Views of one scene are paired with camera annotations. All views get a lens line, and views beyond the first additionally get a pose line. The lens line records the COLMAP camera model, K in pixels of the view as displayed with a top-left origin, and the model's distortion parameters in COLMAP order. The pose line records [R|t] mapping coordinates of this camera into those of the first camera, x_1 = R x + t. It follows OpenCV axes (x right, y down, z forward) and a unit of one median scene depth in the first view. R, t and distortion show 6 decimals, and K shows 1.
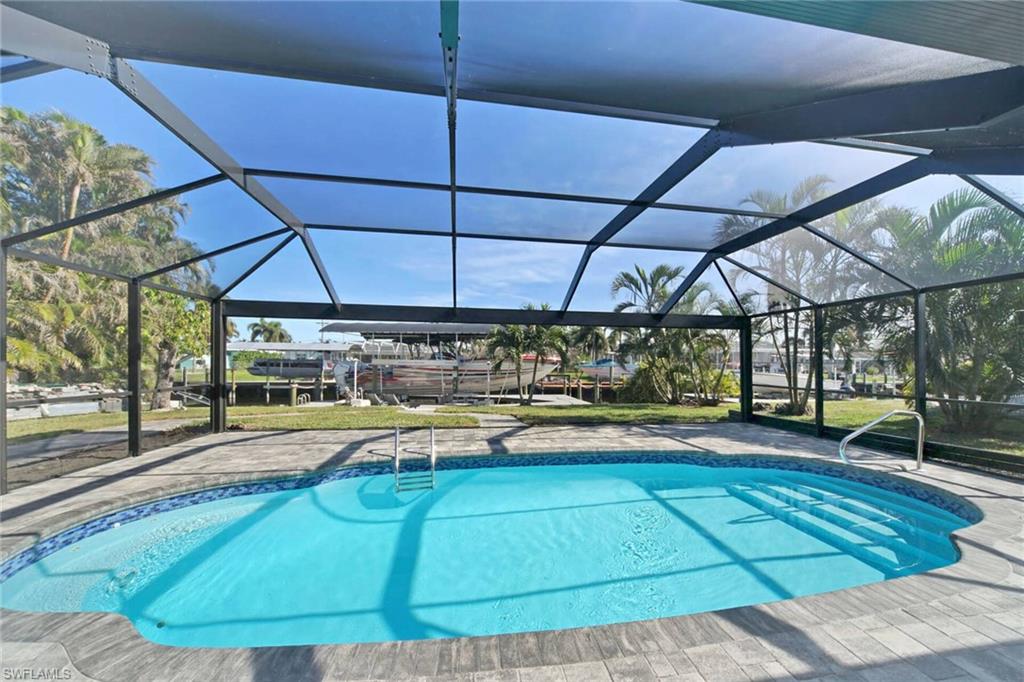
lens RADIAL K [[357.2, 0, 508.4], [0, 357.2, 358.8], [0, 0, 1]] dist [-0.004062, 0.000281]
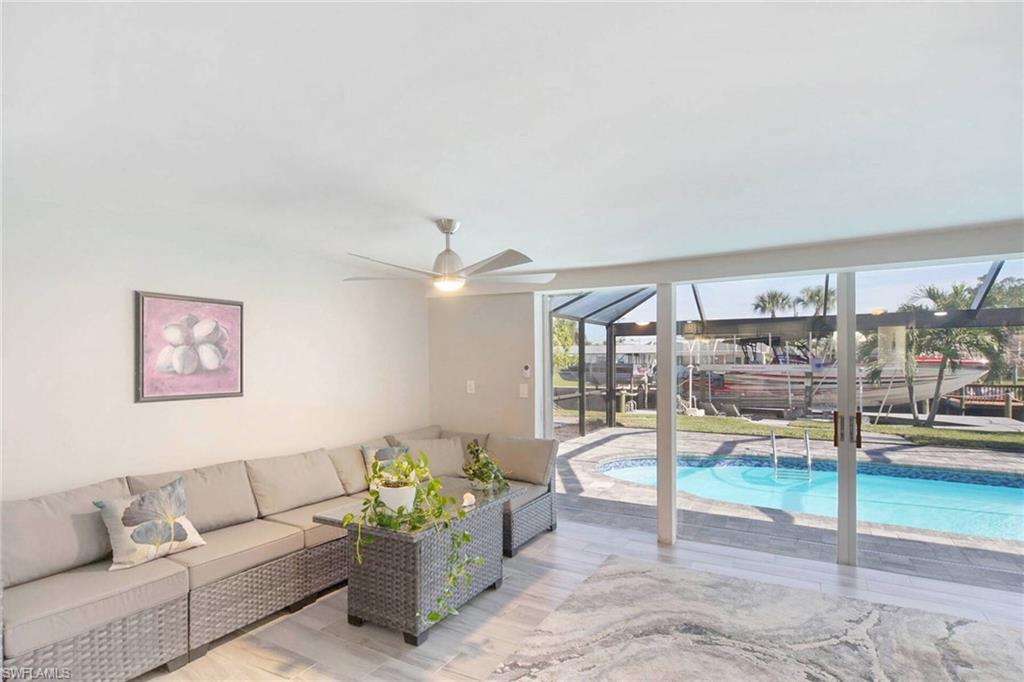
lens RADIAL K [[491.0, 0, 524.1], [0, 491.0, 374.5], [0, 0, 1]] dist [-0.003934, 0.001027]
pose [[0.798662, 0.003277, -0.601771, 0.001223], [0.016586, 0.999485, 0.027455, -0.017949], [0.601552, -0.031908, 0.798196, -0.295389]]
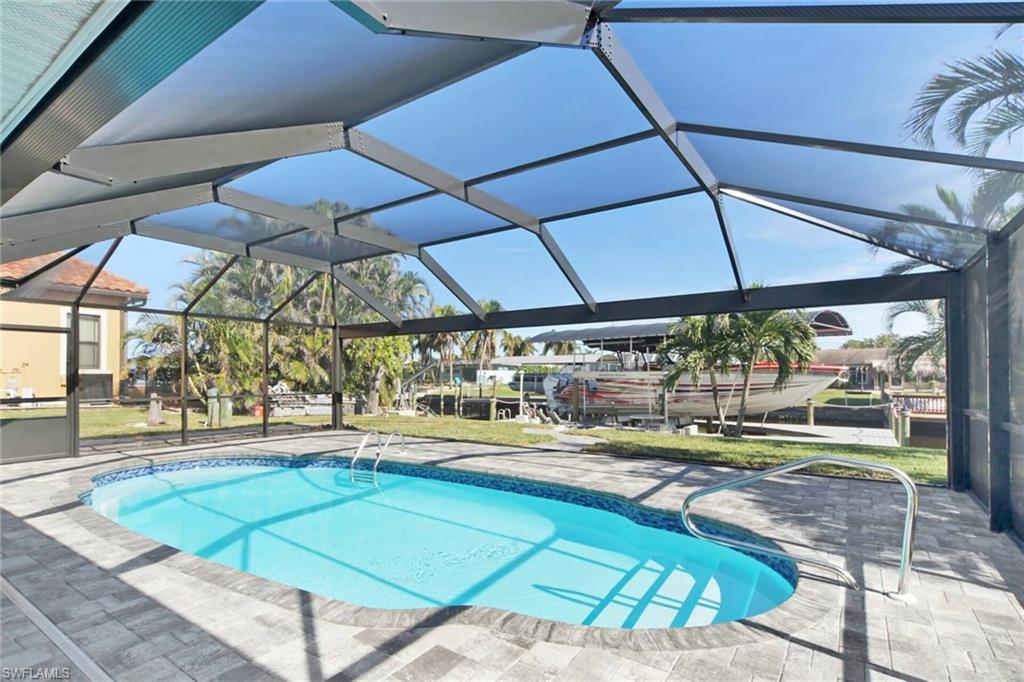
lens RADIAL K [[491.0, 0, 523.7], [0, 491.0, 374.9], [0, 0, 1]] dist [-0.003934, 0.001027]
pose [[0.739152, -0.012245, -0.673427, 0.417069], [0.015690, 0.999876, -0.000960, 0.011606], [0.673356, -0.009856, 0.739253, 0.078315]]
